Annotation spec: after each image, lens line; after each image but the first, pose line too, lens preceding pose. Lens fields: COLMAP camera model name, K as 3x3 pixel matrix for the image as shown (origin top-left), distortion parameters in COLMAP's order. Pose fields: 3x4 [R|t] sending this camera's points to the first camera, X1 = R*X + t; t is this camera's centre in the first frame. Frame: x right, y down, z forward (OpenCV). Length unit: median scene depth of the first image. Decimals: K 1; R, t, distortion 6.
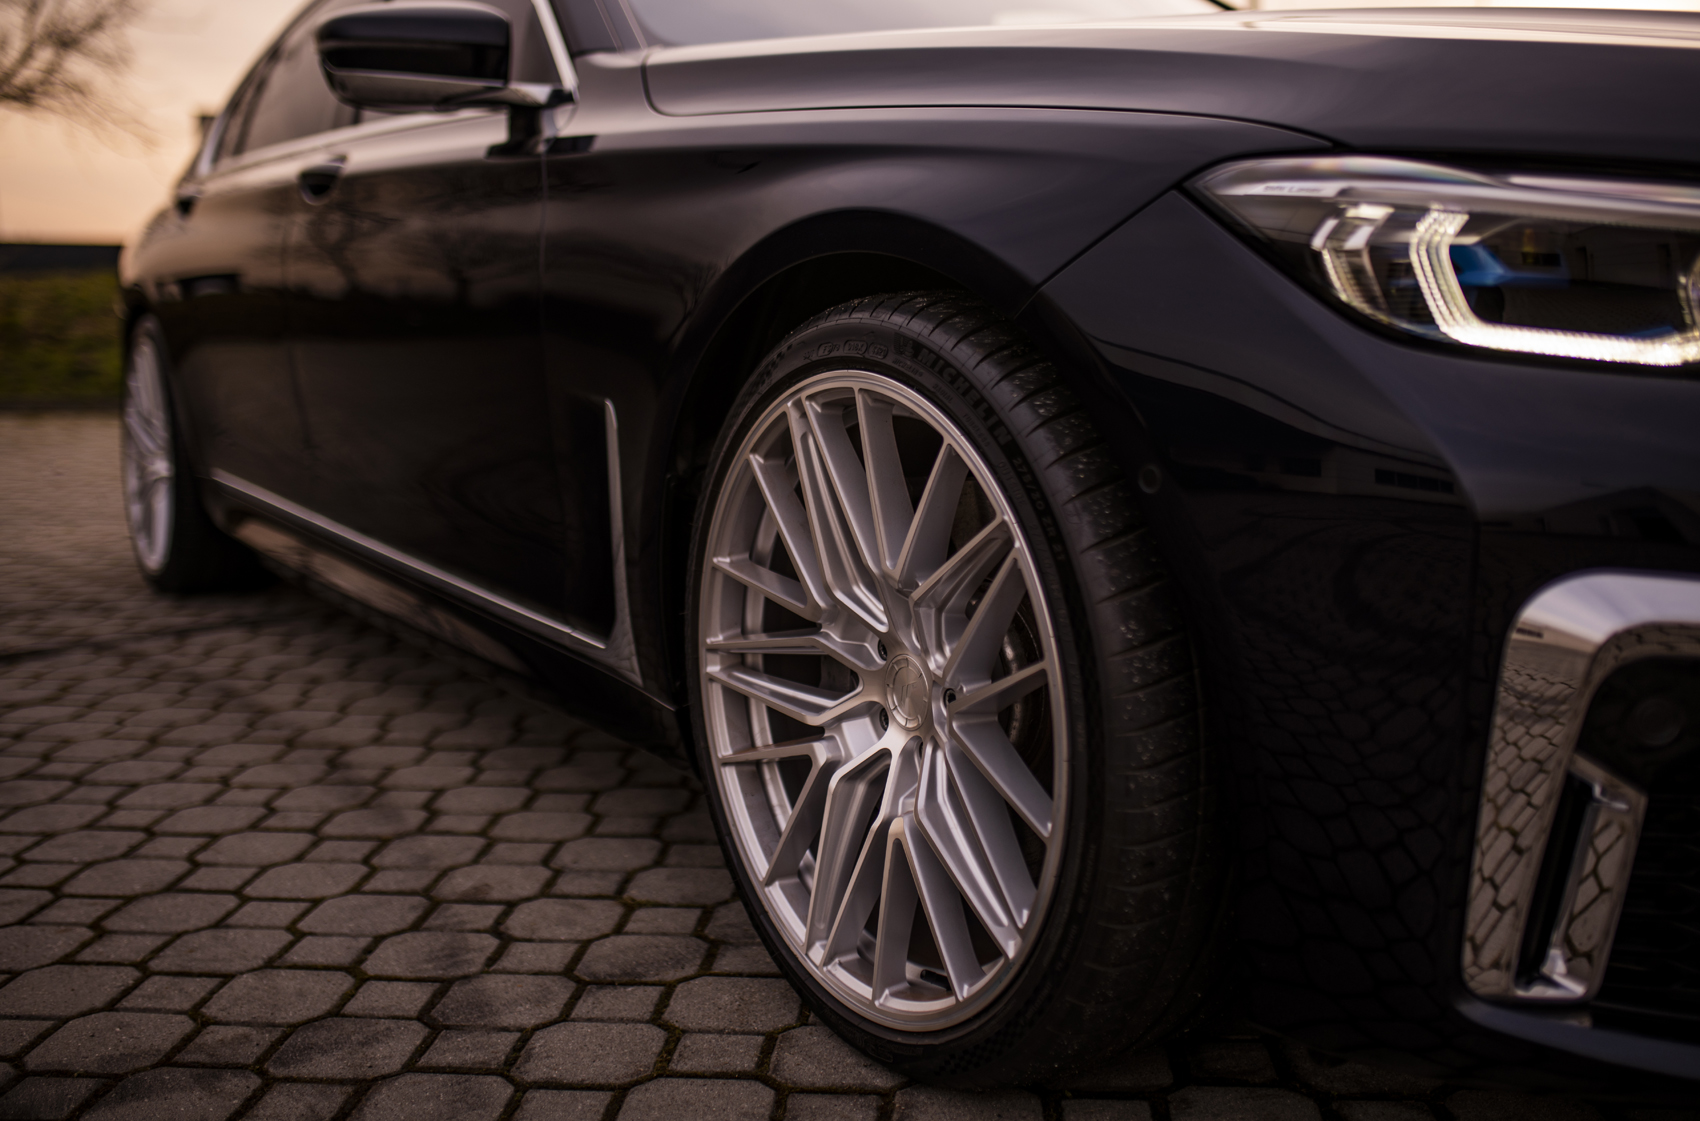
lens RADIAL K [[1701.5, 0, 850.0], [0, 1701.5, 560.5], [0, 0, 1]] dist [-0.018204, -0.000414]
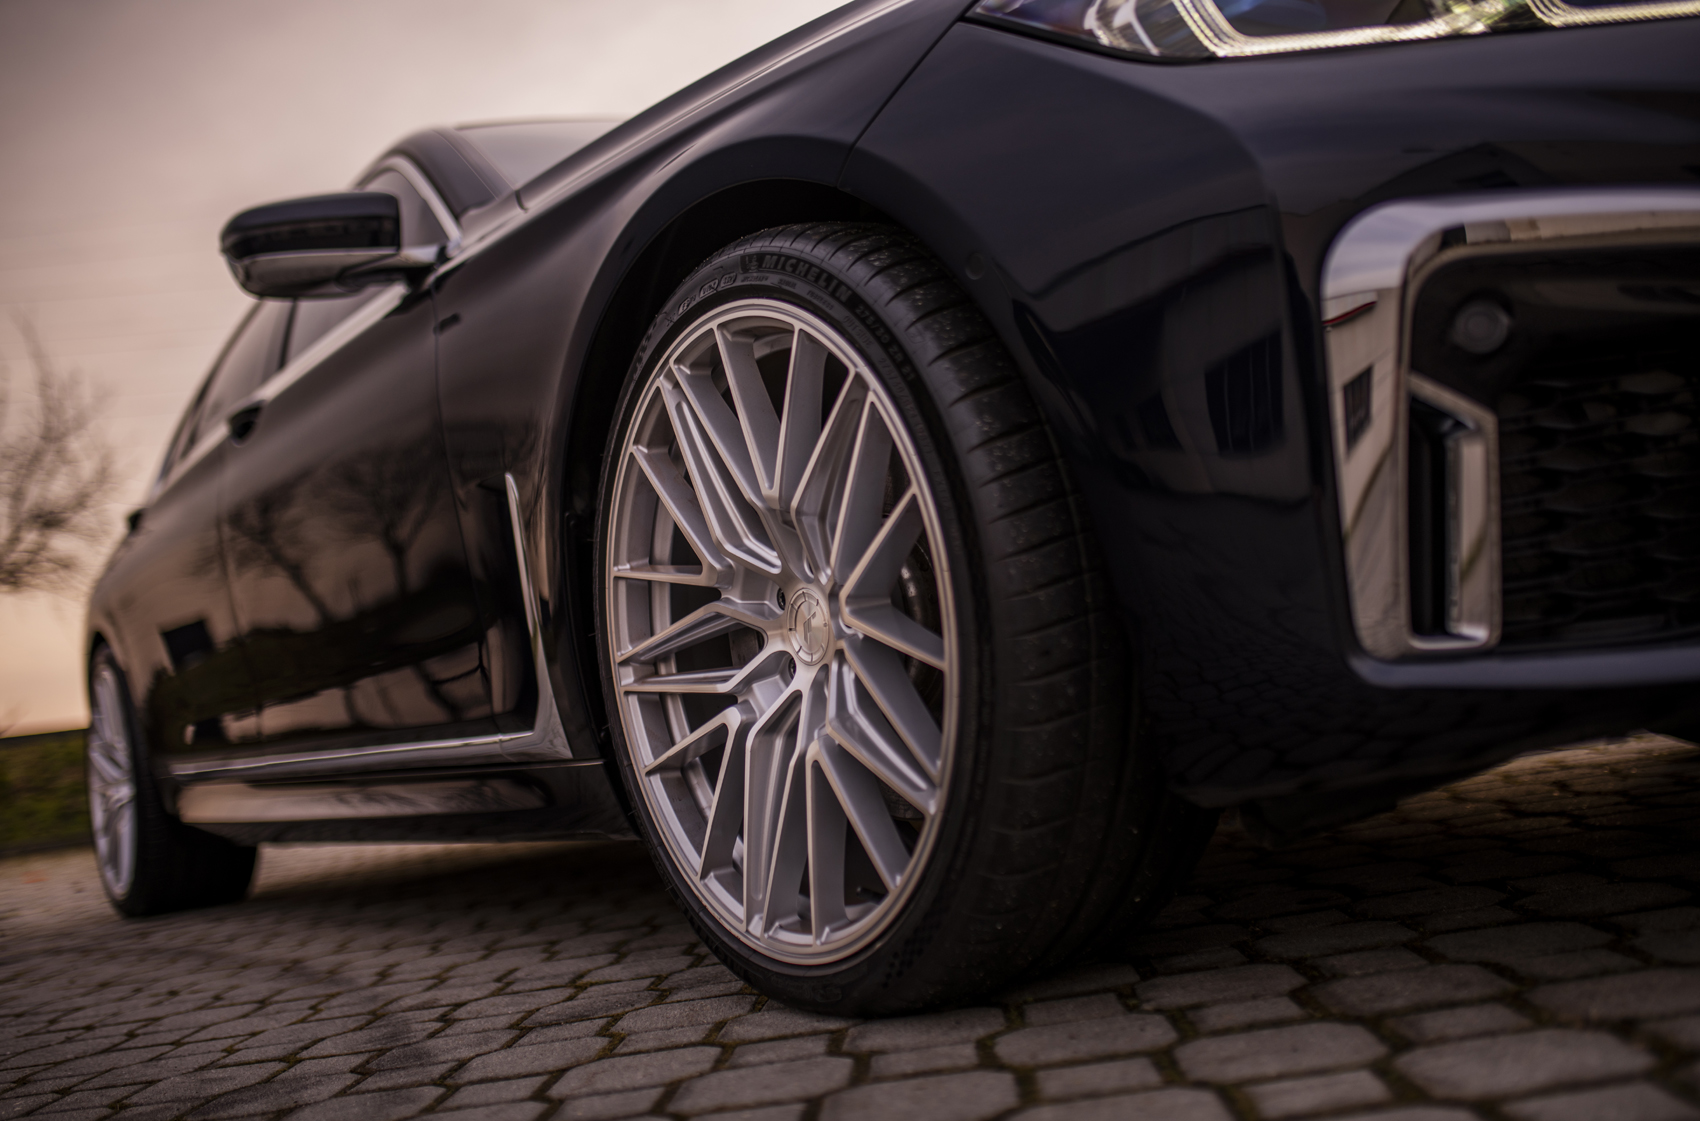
lens RADIAL K [[1649.4, 0, 850.0], [0, 1649.4, 560.5], [0, 0, 1]] dist [-0.006371, 0.025669]
pose [[0.990347, -0.136401, 0.024635, 0.036409], [0.138335, 0.961517, -0.237380, 0.254123], [0.008692, 0.238496, 0.971104, 0.046173]]
